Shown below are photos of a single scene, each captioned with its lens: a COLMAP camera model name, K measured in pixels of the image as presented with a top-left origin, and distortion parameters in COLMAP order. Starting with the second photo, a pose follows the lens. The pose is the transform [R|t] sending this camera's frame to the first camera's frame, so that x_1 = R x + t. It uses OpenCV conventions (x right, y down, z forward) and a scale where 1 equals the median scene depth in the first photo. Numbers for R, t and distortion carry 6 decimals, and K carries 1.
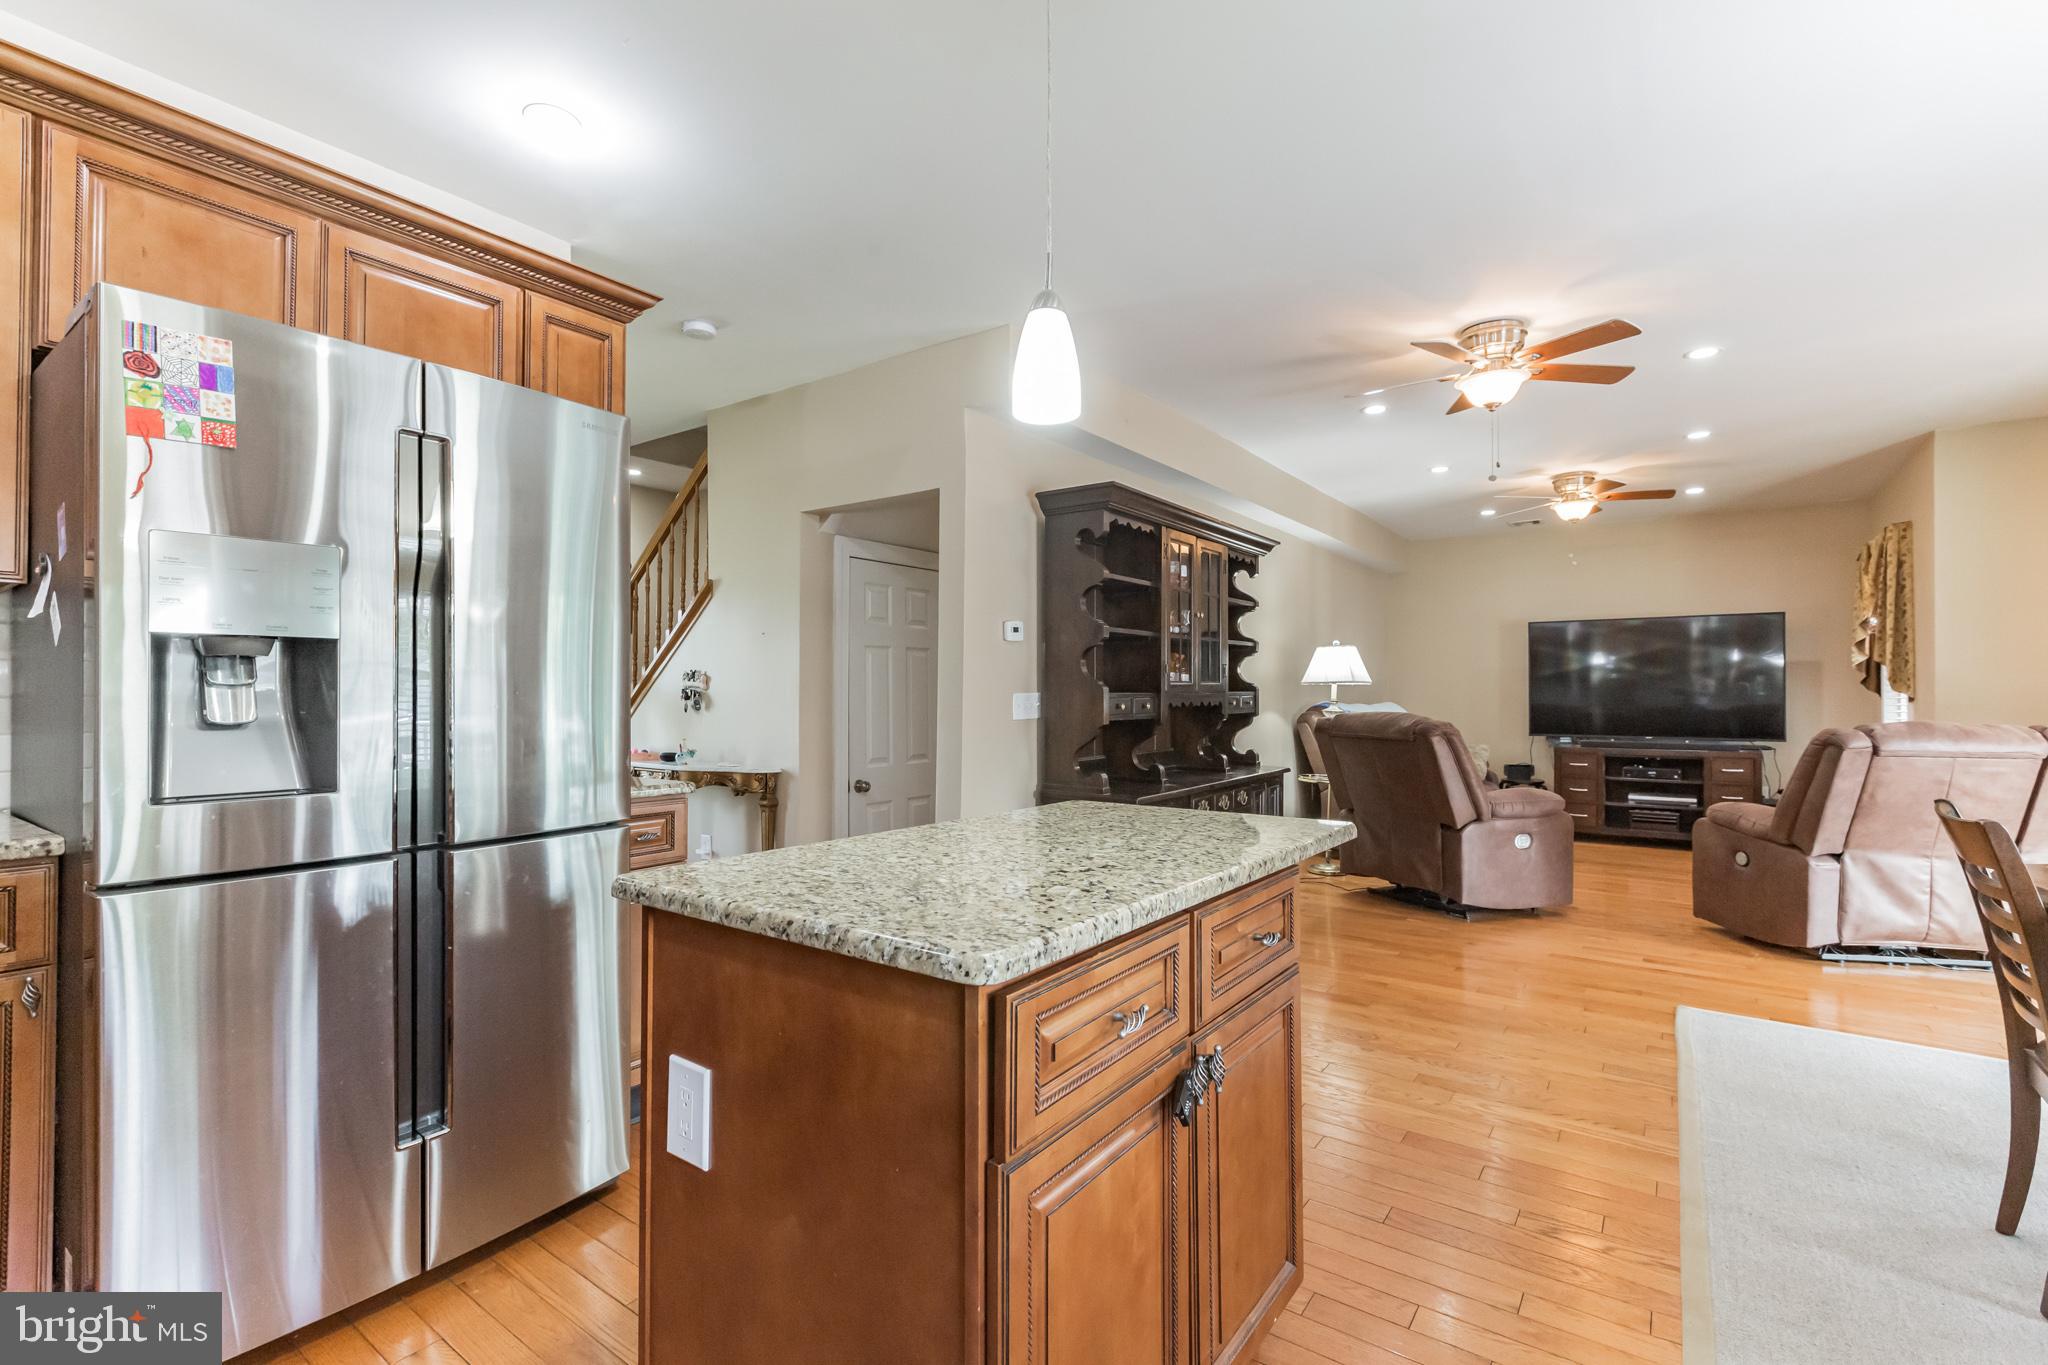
lens RADIAL K [[939.2, 0, 1077.4], [0, 939.2, 671.9], [0, 0, 1]] dist [-0.002515, 0.006487]
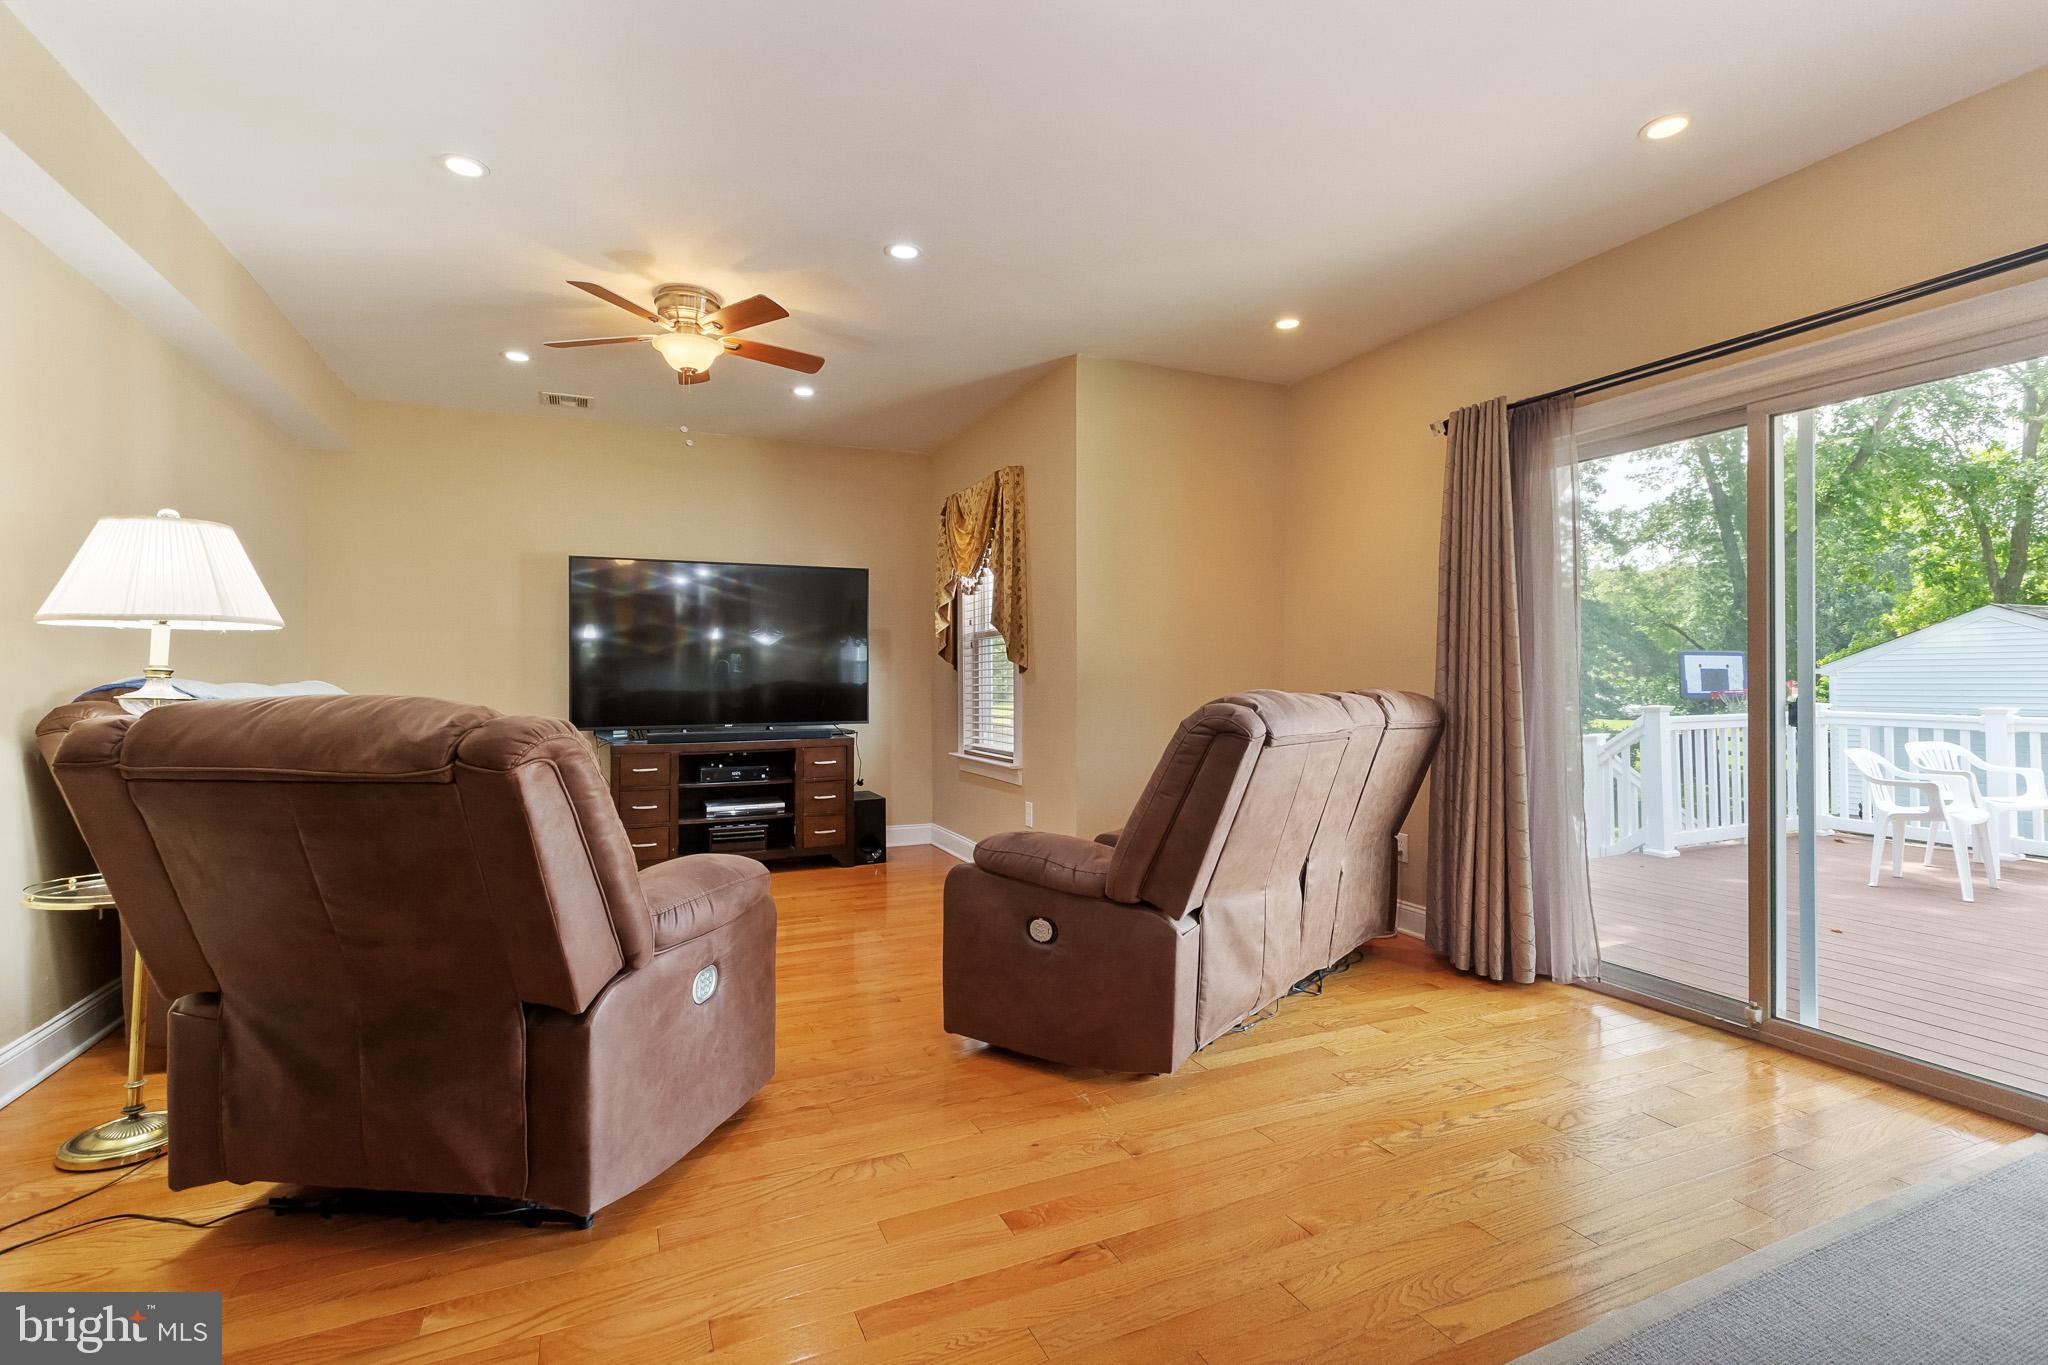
lens RADIAL K [[939.2, 0, 1006.5], [0, 939.2, 675.8], [0, 0, 1]] dist [-0.002515, 0.006487]
pose [[0.565454, -0.003597, 0.824772, 0.174674], [-0.012673, 0.999835, 0.013048, 0.026327], [-0.824682, -0.017830, 0.565315, 0.577431]]
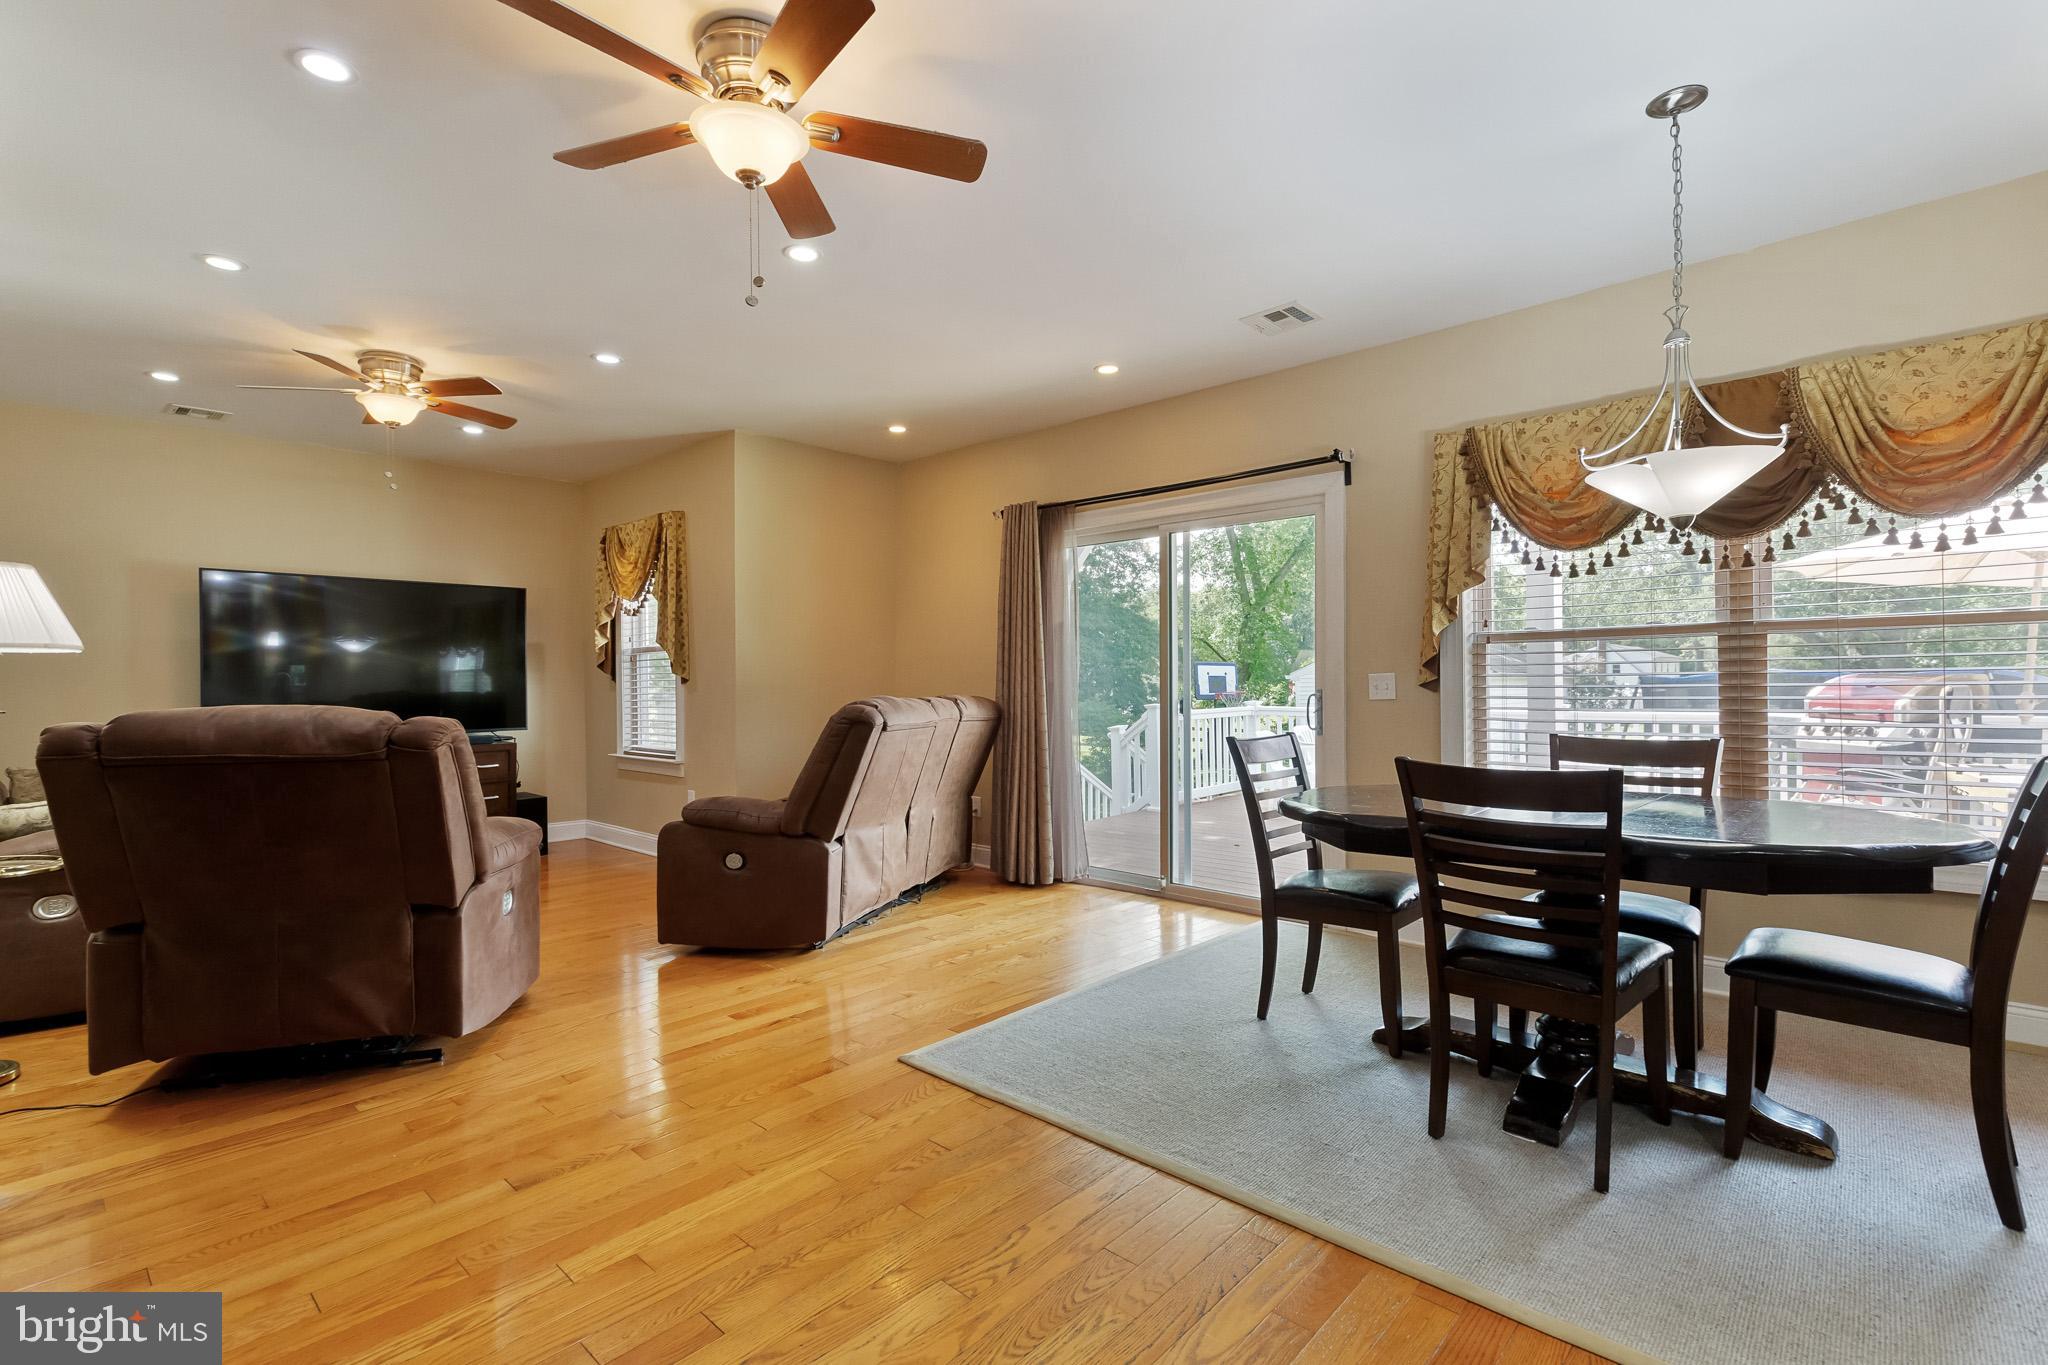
lens RADIAL K [[939.2, 0, 1017.8], [0, 939.2, 680.1], [0, 0, 1]] dist [-0.002515, 0.006487]
pose [[0.188507, -0.002819, 0.982068, -0.076507], [-0.011982, 0.999915, 0.005170, 0.020455], [-0.981999, -0.012742, 0.188457, 0.490399]]
